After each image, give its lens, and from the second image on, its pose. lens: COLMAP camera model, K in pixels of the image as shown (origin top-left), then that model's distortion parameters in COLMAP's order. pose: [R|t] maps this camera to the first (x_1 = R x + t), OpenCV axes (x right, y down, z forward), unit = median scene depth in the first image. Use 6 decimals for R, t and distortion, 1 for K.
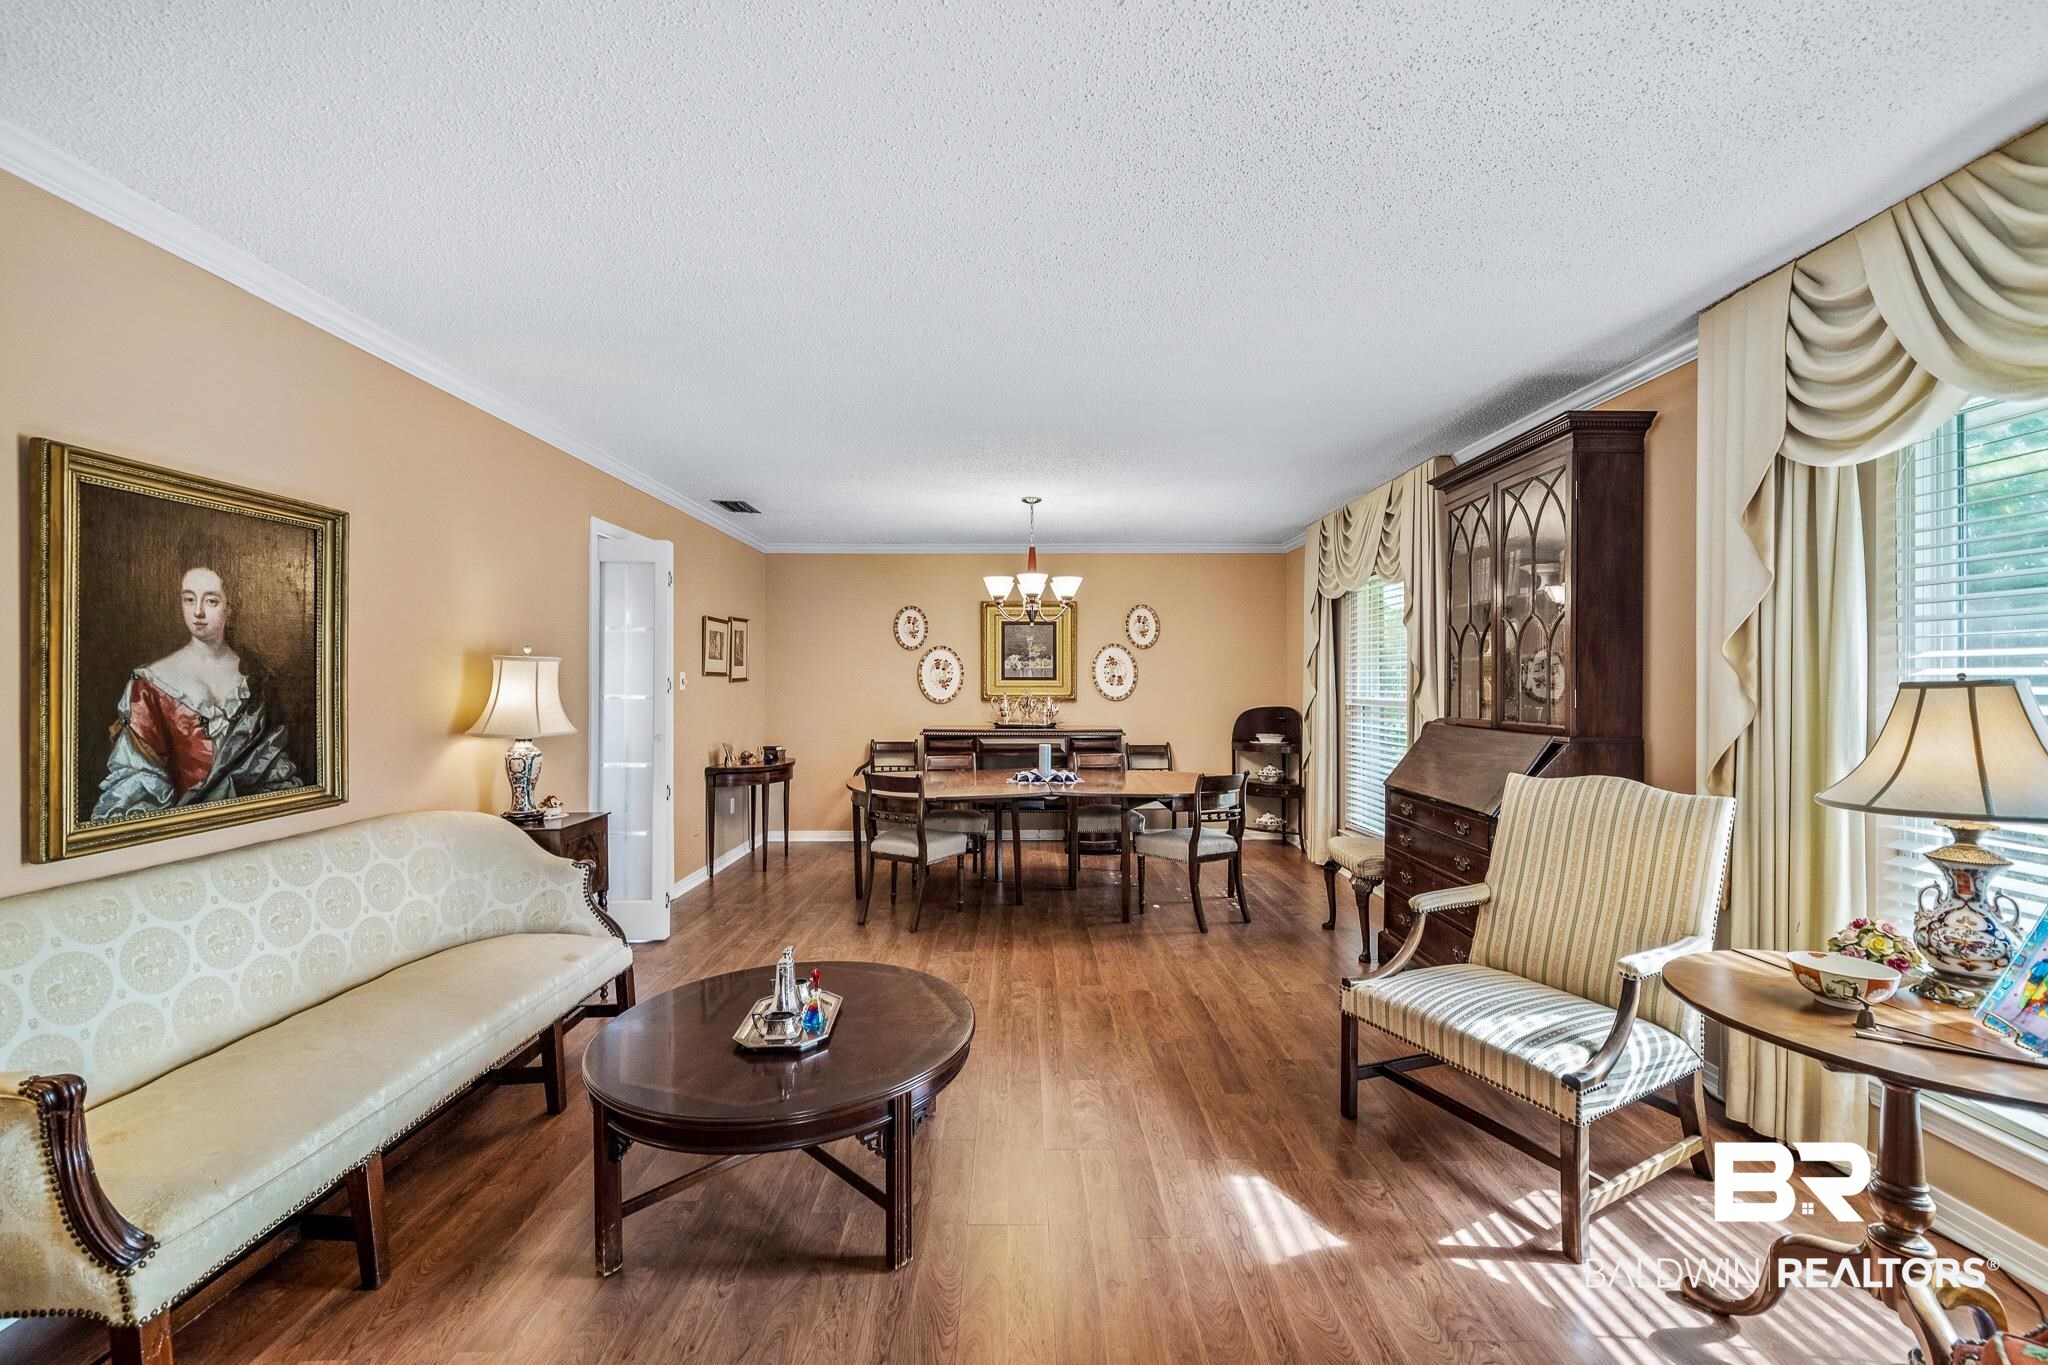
lens RADIAL K [[832.4, 0, 1029.0], [0, 832.4, 676.0], [0, 0, 1]] dist [0.002142, 0.000633]
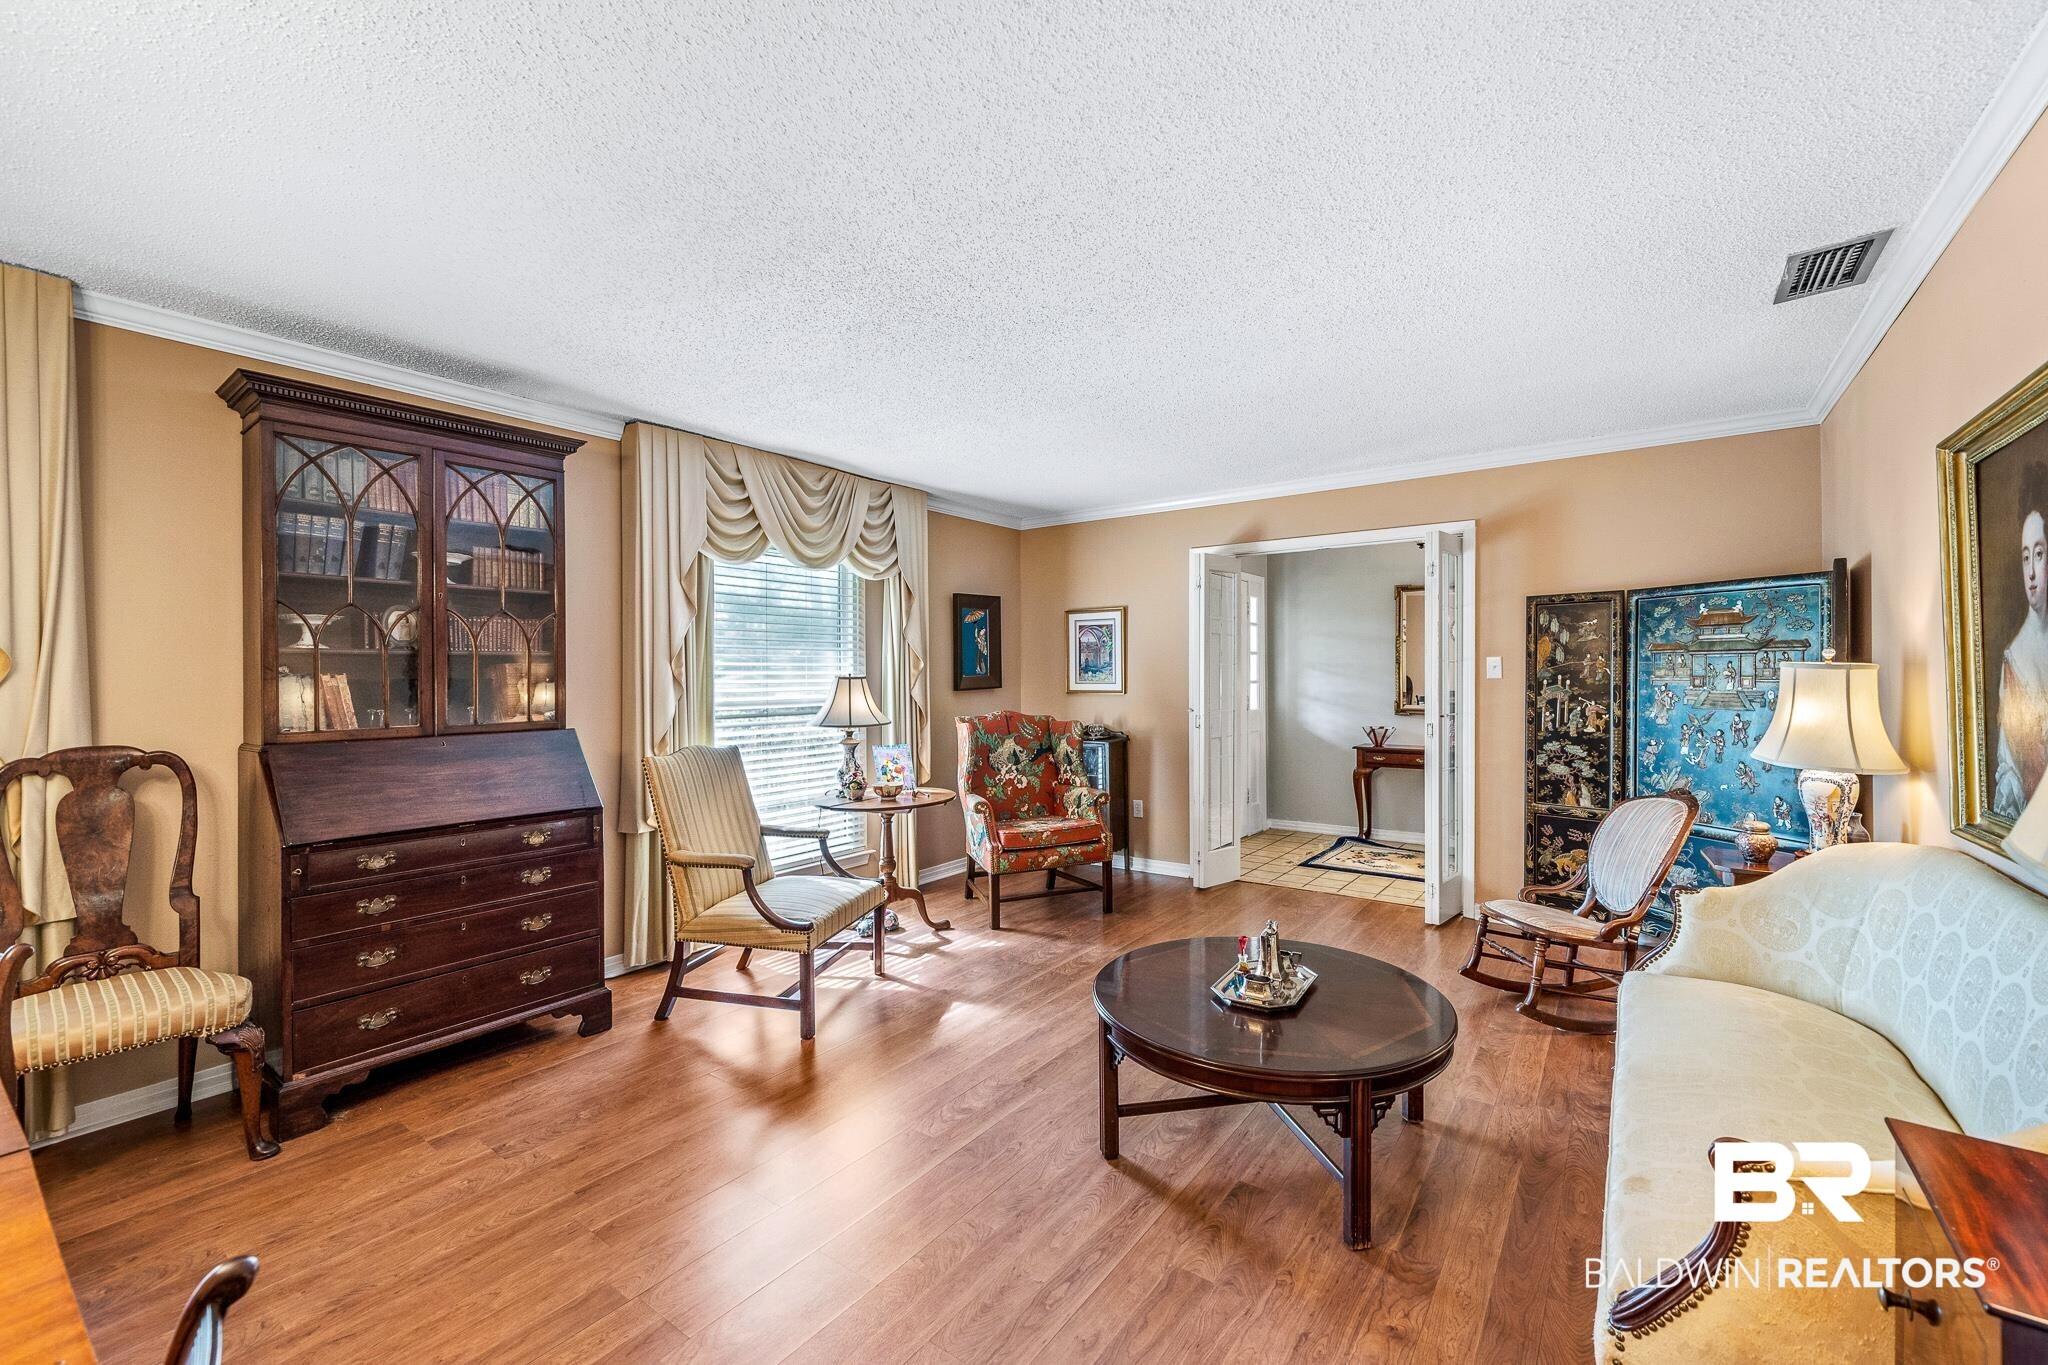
lens RADIAL K [[855.8, 0, 1024.0], [0, 855.8, 682.5], [0, 0, 1]] dist [-0.000614, -0.000235]
pose [[-0.794567, -0.004622, 0.607159, -0.636670], [-0.001818, 0.999985, 0.005234, 0.004911], [-0.607174, 0.003055, -0.794563, 1.846349]]
